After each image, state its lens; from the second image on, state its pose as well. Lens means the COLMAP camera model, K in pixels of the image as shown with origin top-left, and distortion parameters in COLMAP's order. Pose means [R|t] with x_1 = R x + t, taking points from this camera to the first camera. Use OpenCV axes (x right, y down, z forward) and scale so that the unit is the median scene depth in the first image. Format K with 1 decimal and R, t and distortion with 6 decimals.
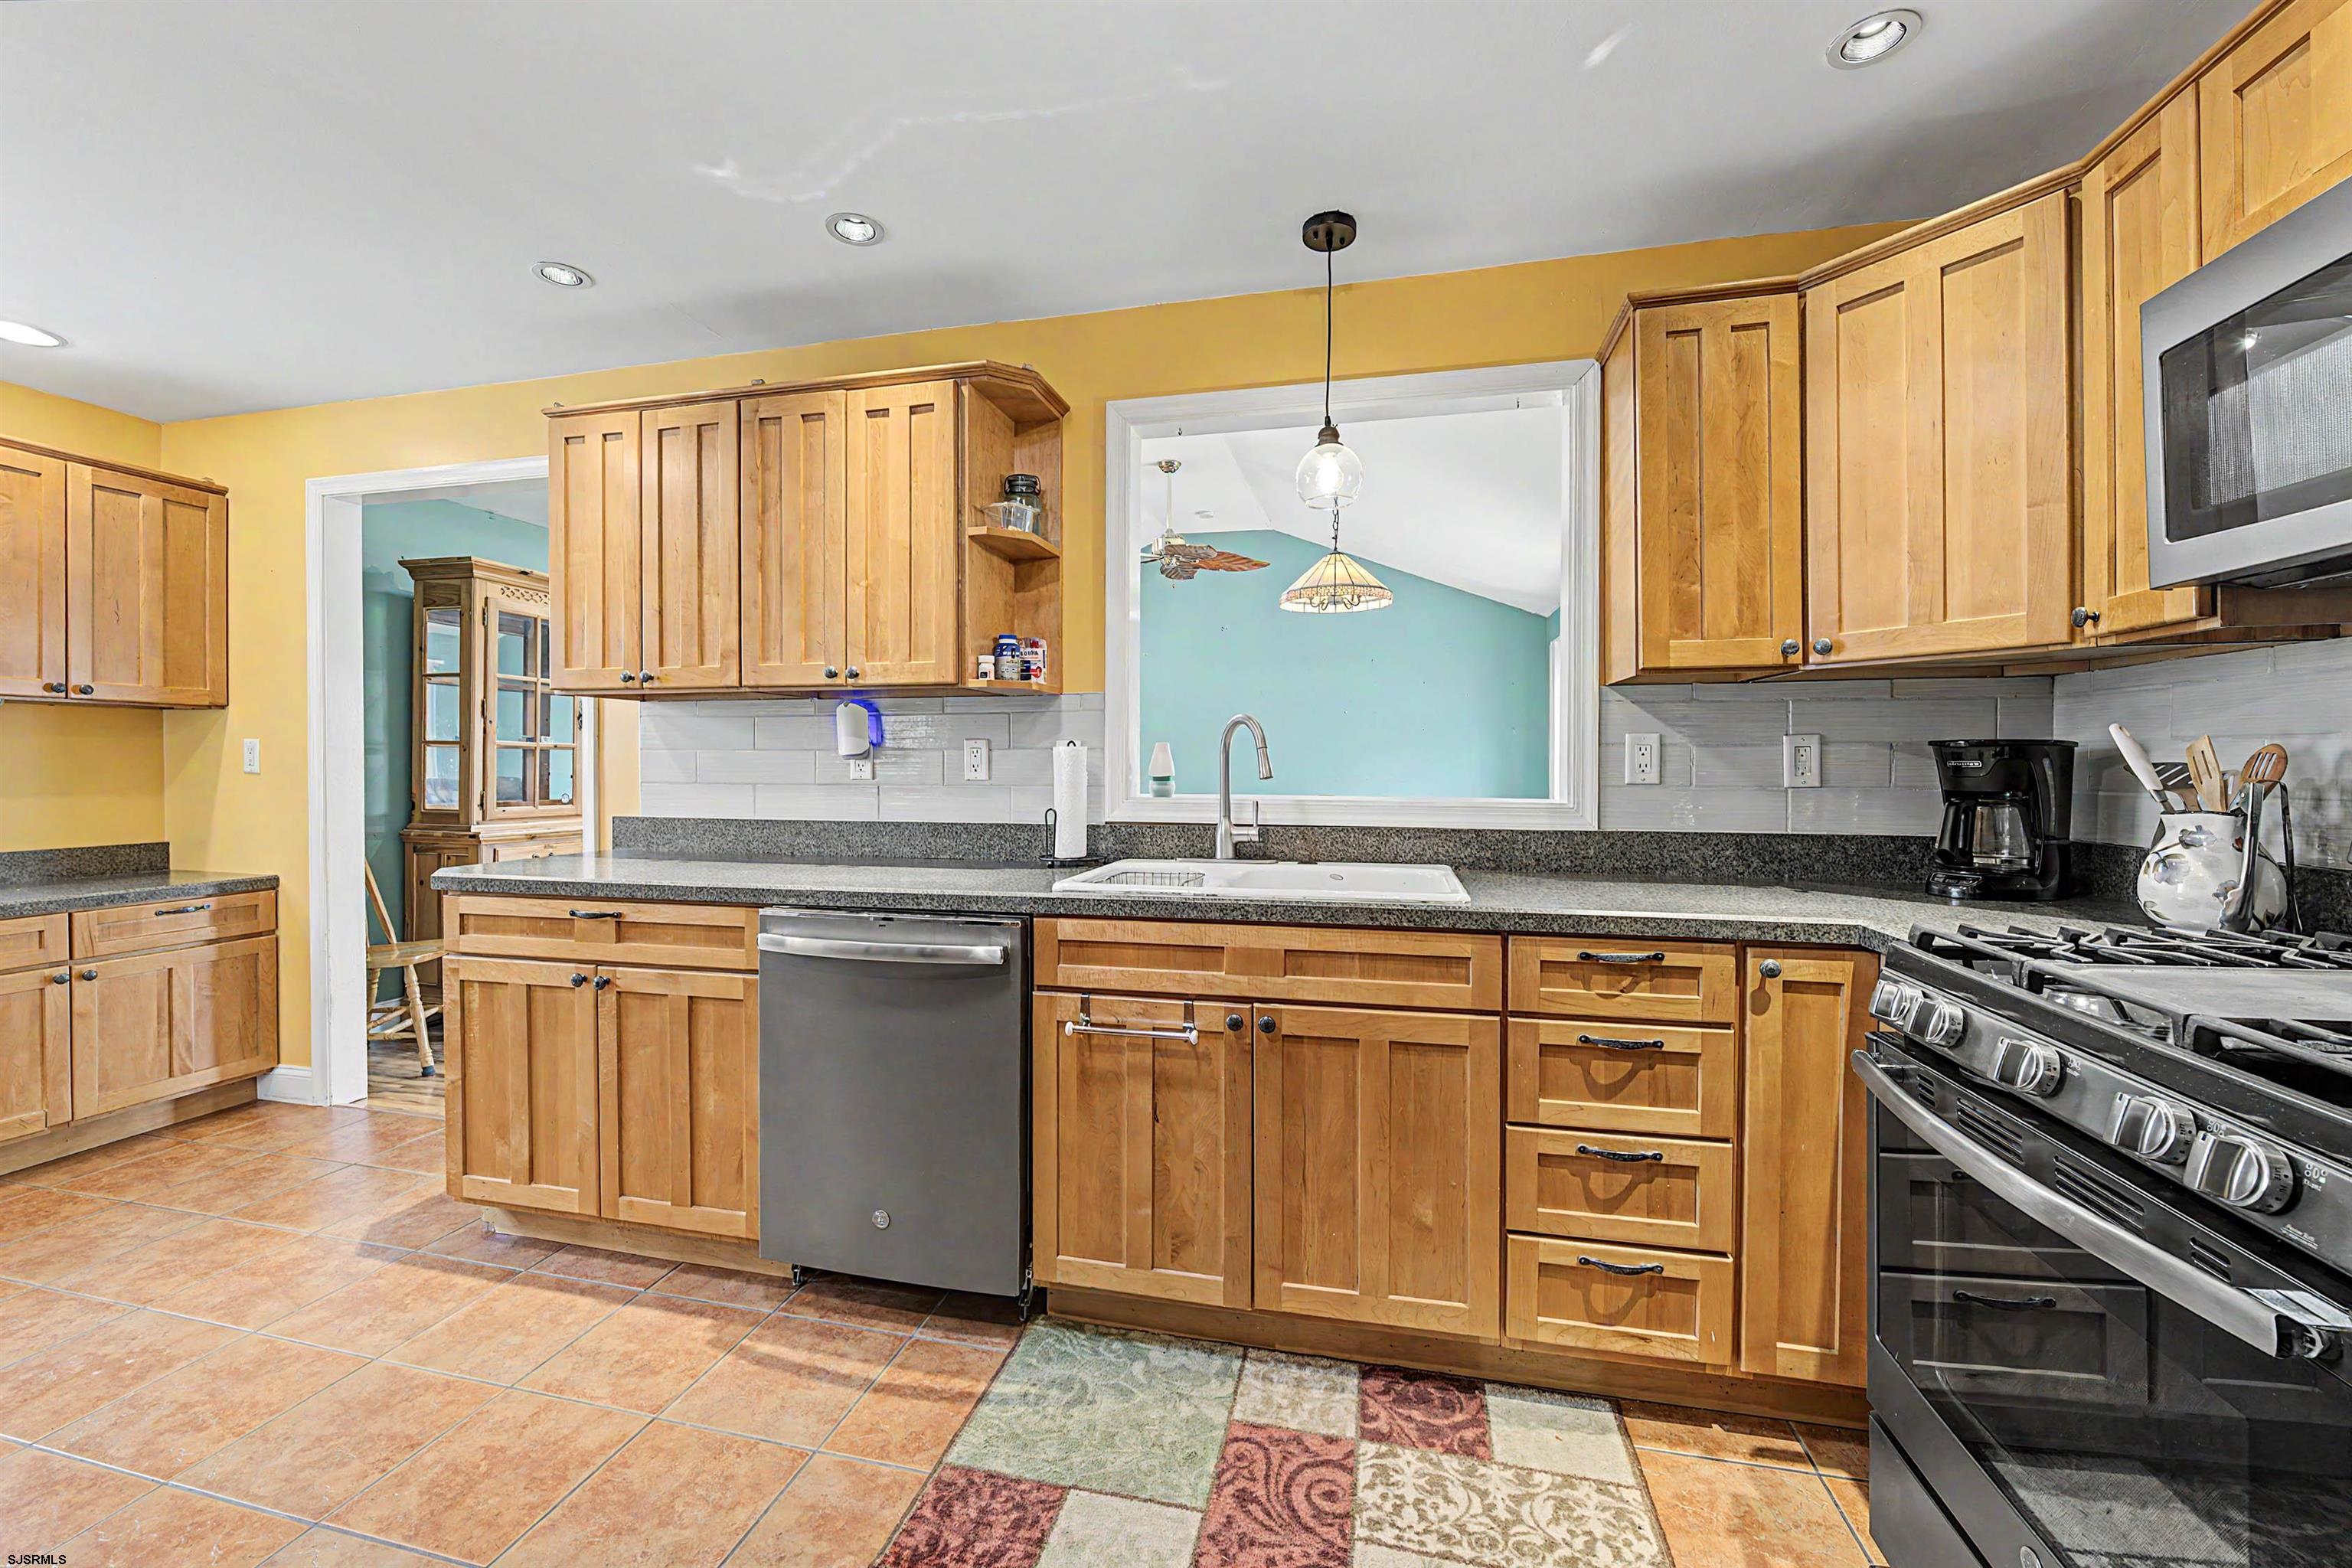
lens RADIAL K [[934.9, 0, 1172.0], [0, 934.9, 768.3], [0, 0, 1]] dist [-0.008488, 0.000779]
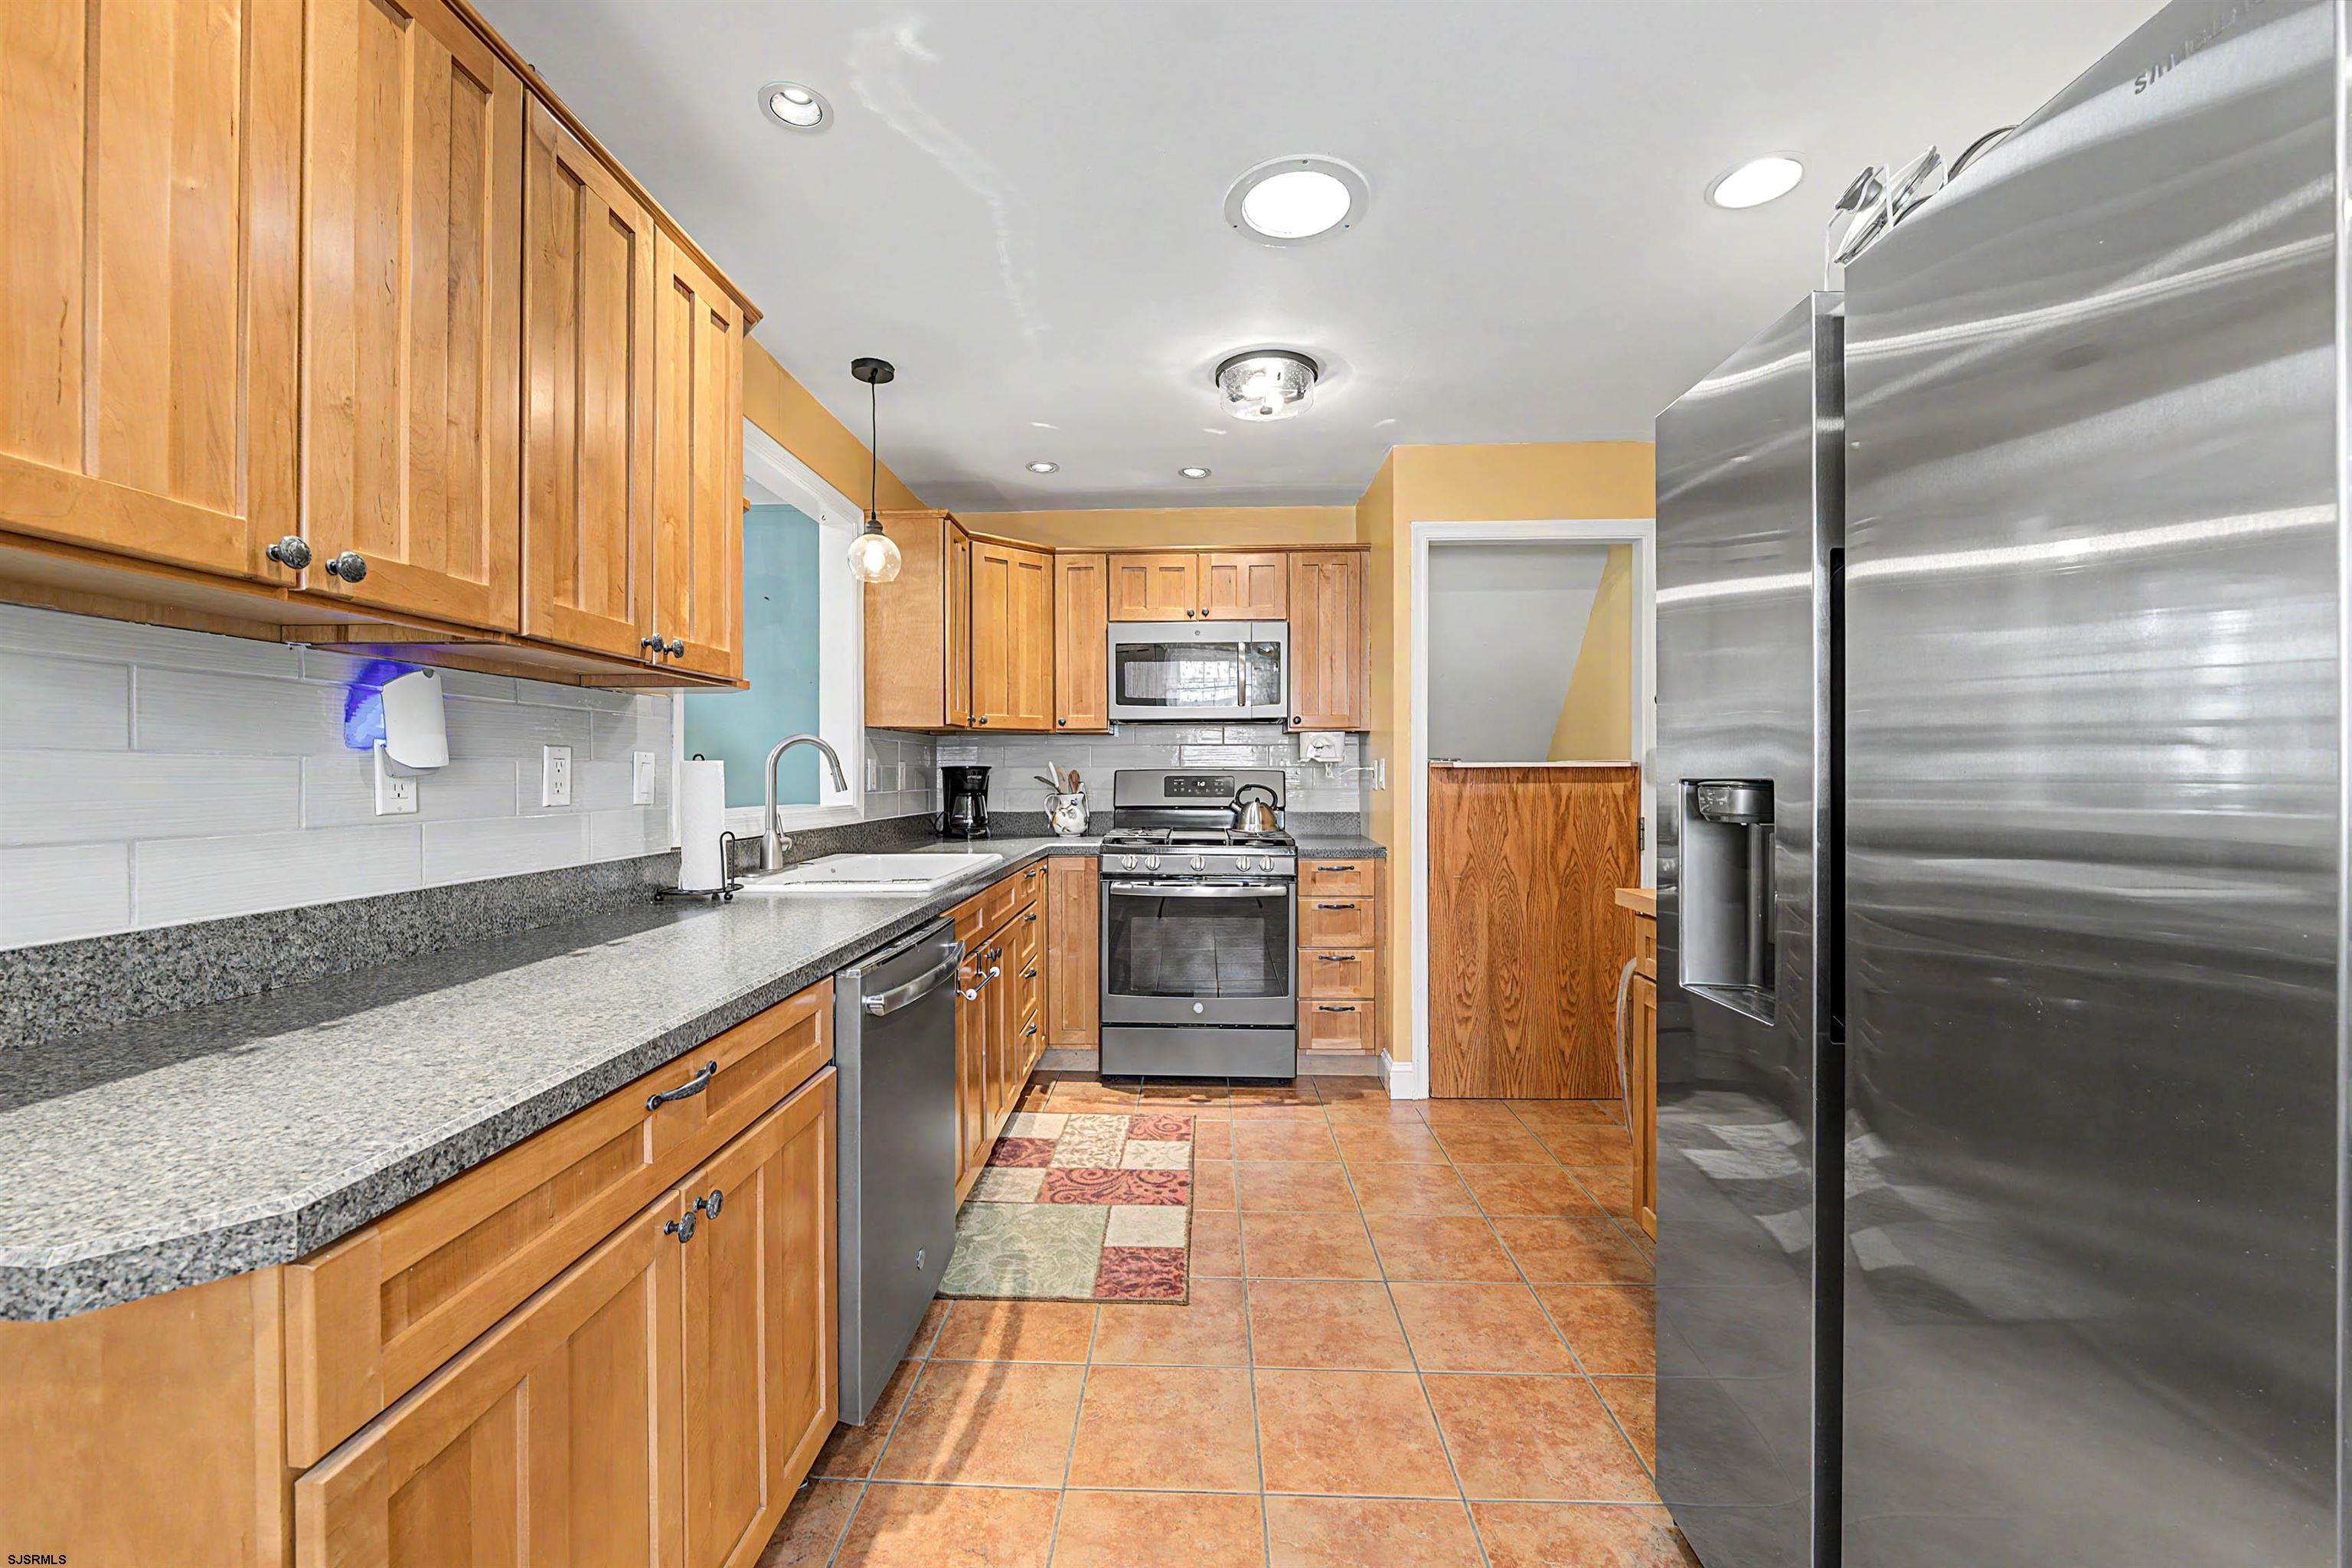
lens RADIAL K [[934.9, 0, 1165.8], [0, 934.9, 775.7], [0, 0, 1]] dist [-0.008488, 0.000779]
pose [[-0.198508, -0.001147, 0.980099, -0.775550], [0.009815, 0.999947, 0.003158, -0.005506], [-0.980050, 0.010247, -0.198486, 0.563867]]
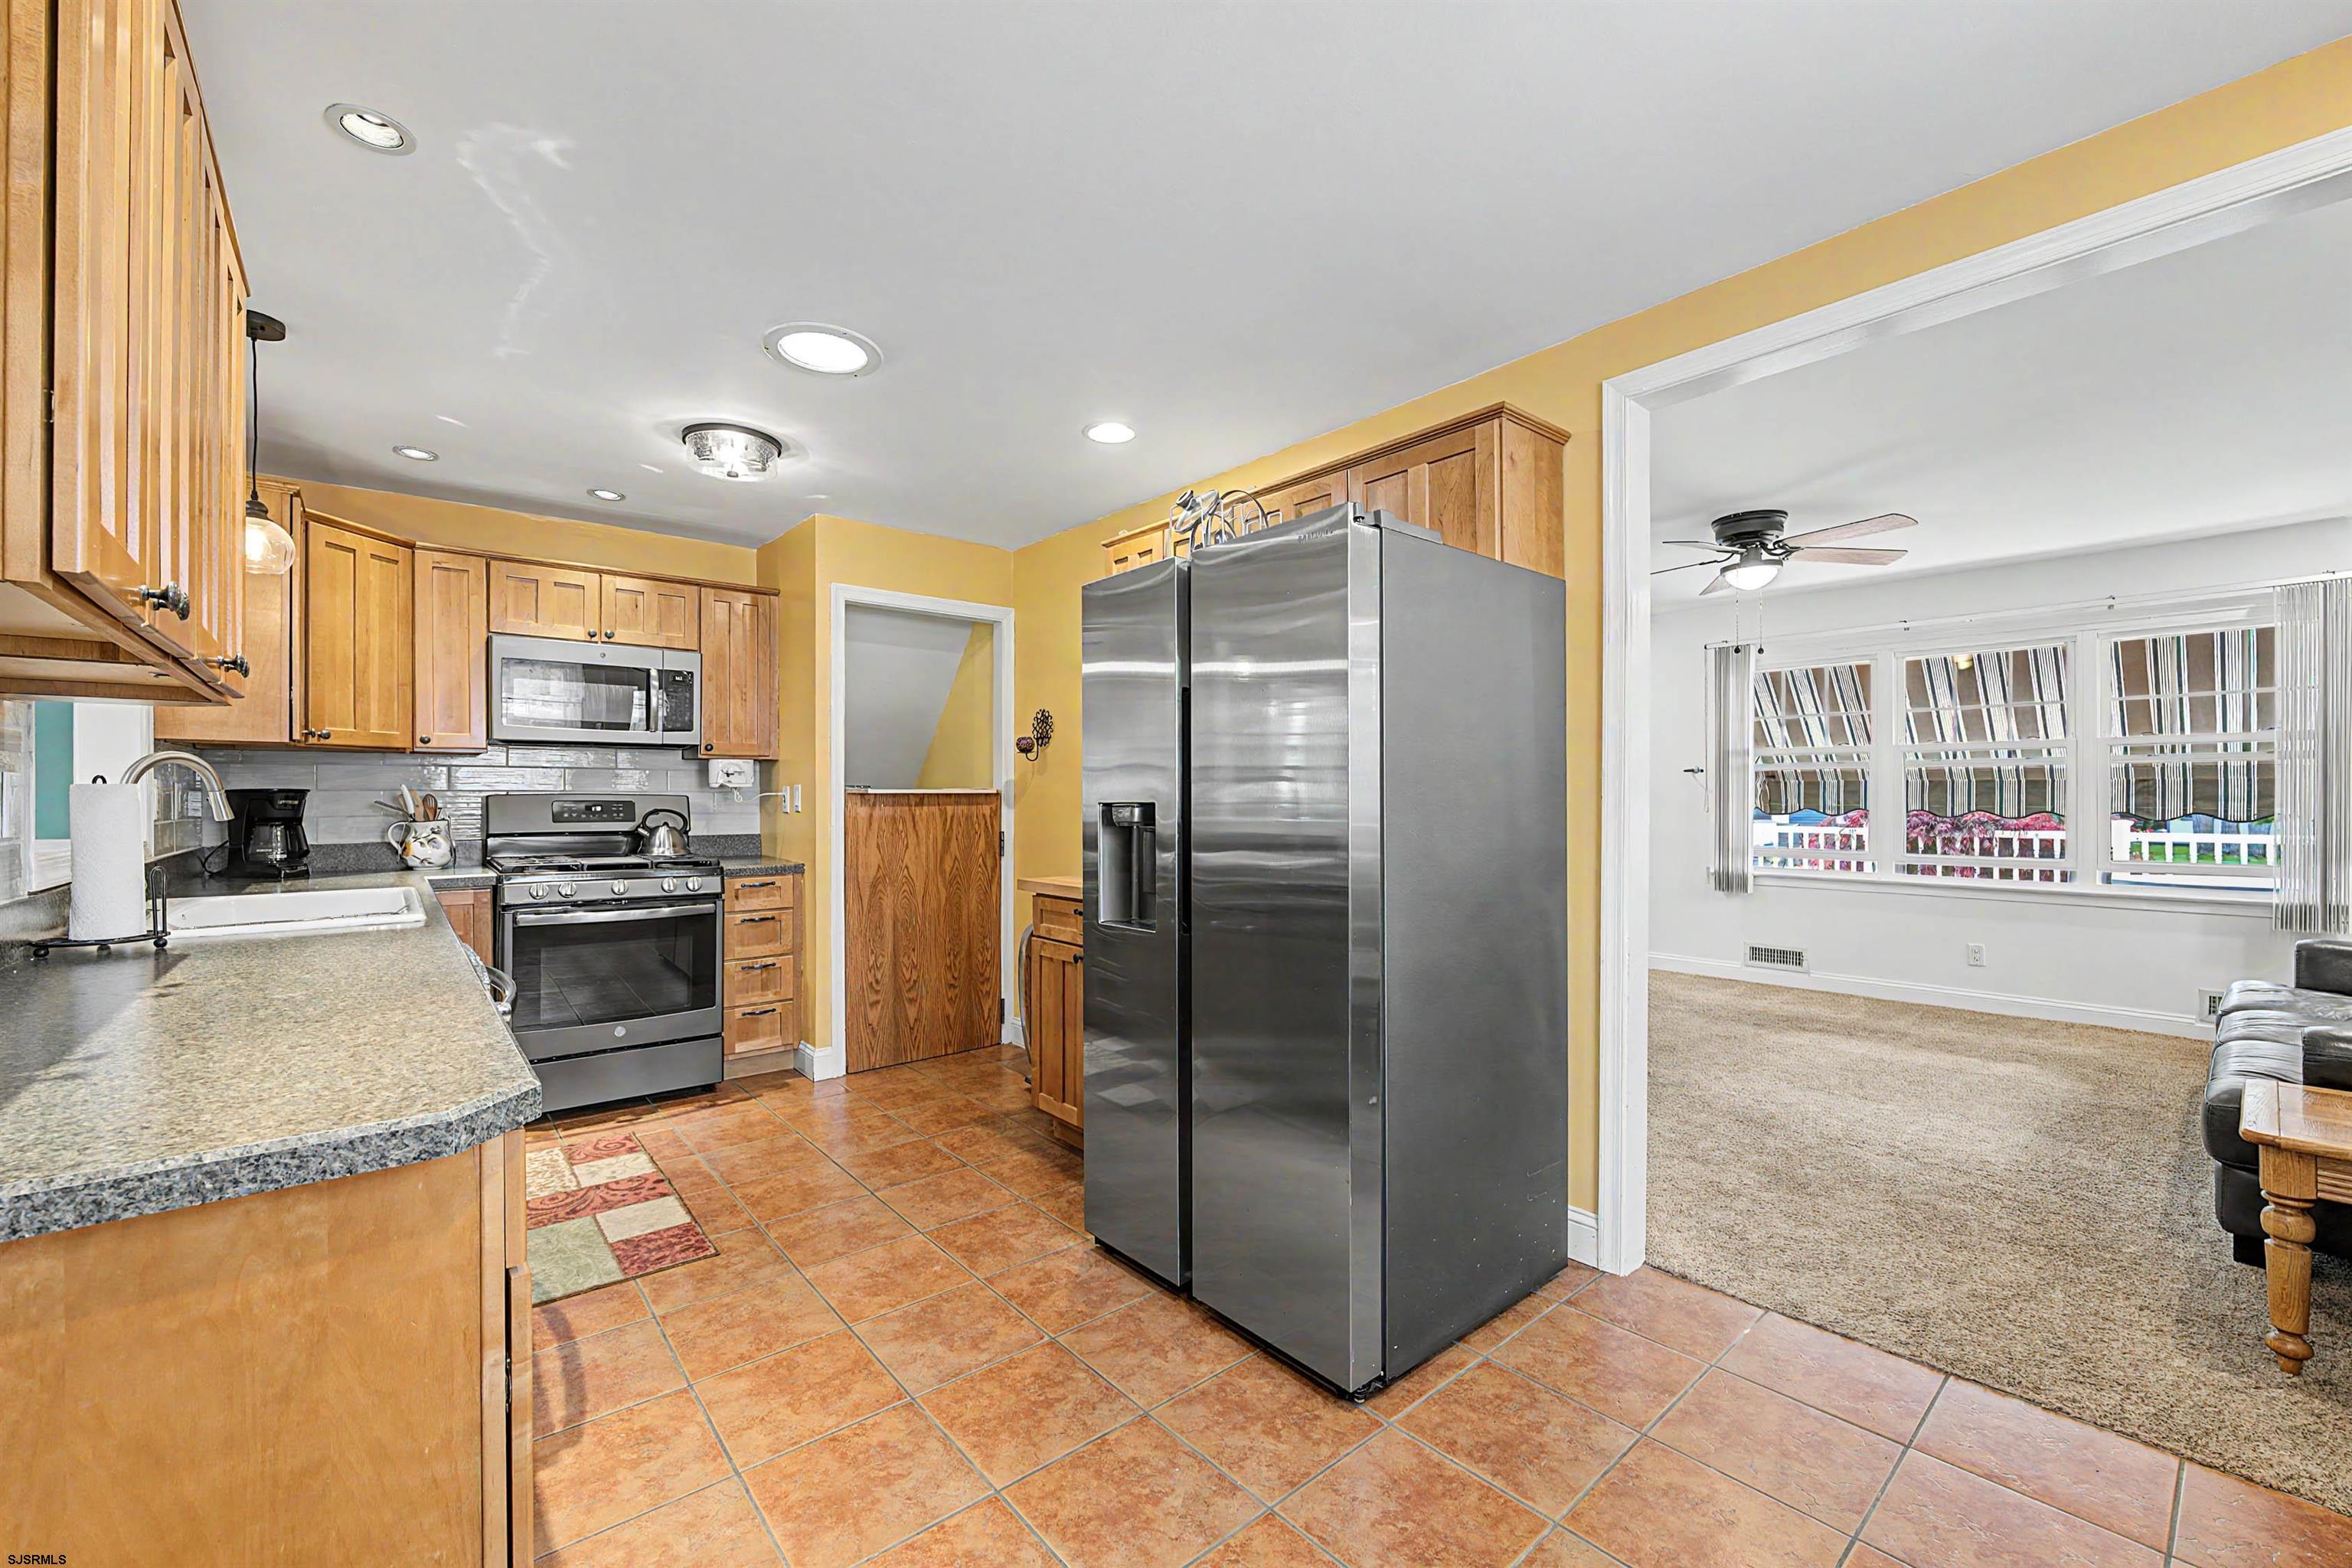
lens RADIAL K [[934.9, 0, 1182.7], [0, 934.9, 794.2], [0, 0, 1]] dist [-0.008488, 0.000779]
pose [[-0.813548, 0.002035, 0.581494, -0.890933], [0.005117, 0.999980, 0.003661, -0.009867], [-0.581475, 0.005954, -0.813542, 0.821250]]
